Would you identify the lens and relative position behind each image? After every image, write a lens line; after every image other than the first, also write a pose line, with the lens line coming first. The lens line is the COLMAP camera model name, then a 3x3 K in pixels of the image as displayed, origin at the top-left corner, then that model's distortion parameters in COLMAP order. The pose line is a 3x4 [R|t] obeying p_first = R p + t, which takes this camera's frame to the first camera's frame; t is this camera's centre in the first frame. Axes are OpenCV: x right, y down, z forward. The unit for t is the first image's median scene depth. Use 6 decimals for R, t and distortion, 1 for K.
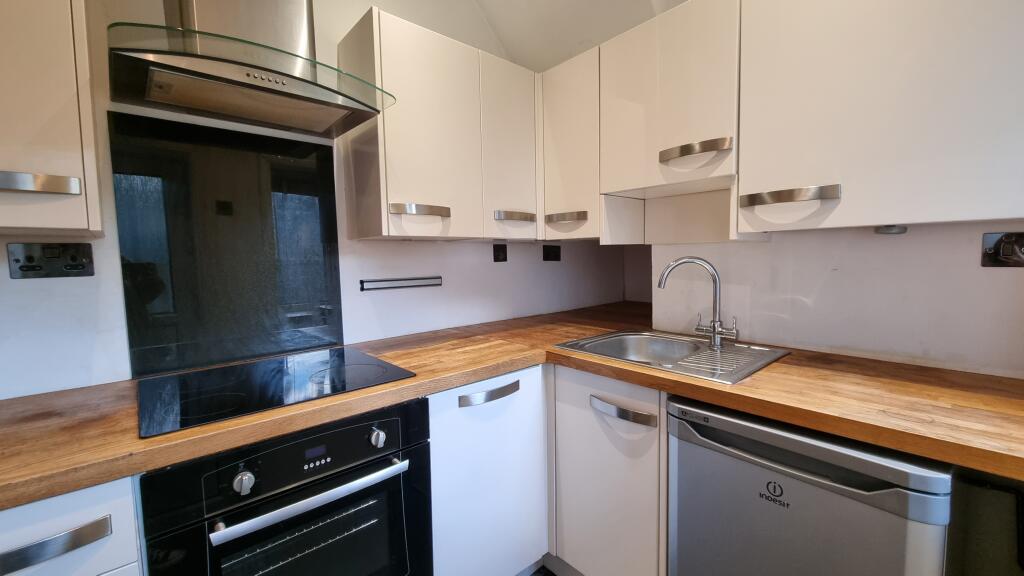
lens RADIAL K [[412.3, 0, 516.5], [0, 412.3, 286.0], [0, 0, 1]] dist [0.000612, 0.000207]
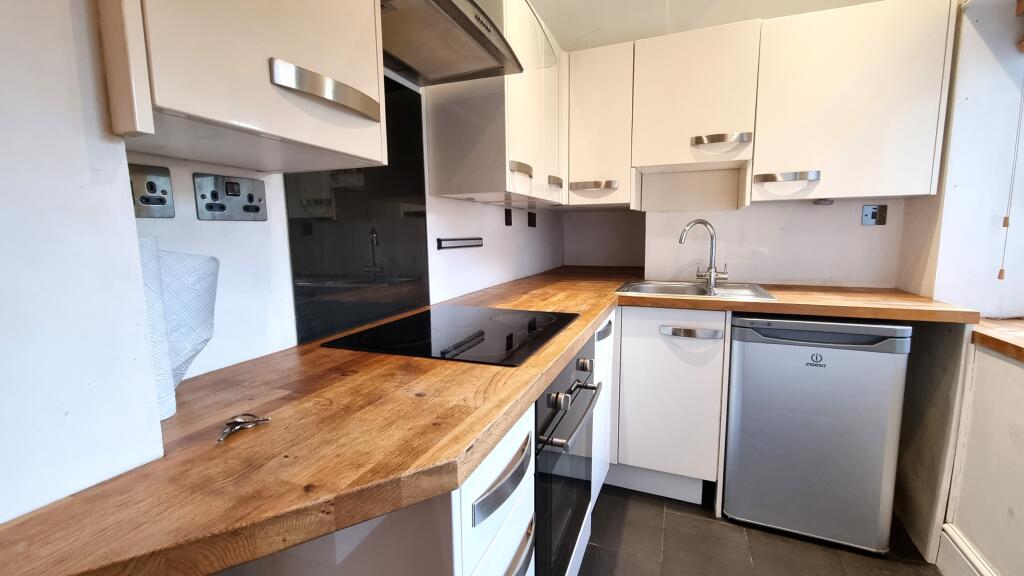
lens RADIAL K [[412.3, 0, 533.6], [0, 412.3, 285.1], [0, 0, 1]] dist [0.000612, 0.000207]
pose [[0.901038, -0.050322, 0.430811, -0.768557], [0.028585, 0.997977, 0.056786, 0.060281], [-0.432797, -0.038851, 0.900654, 0.022862]]
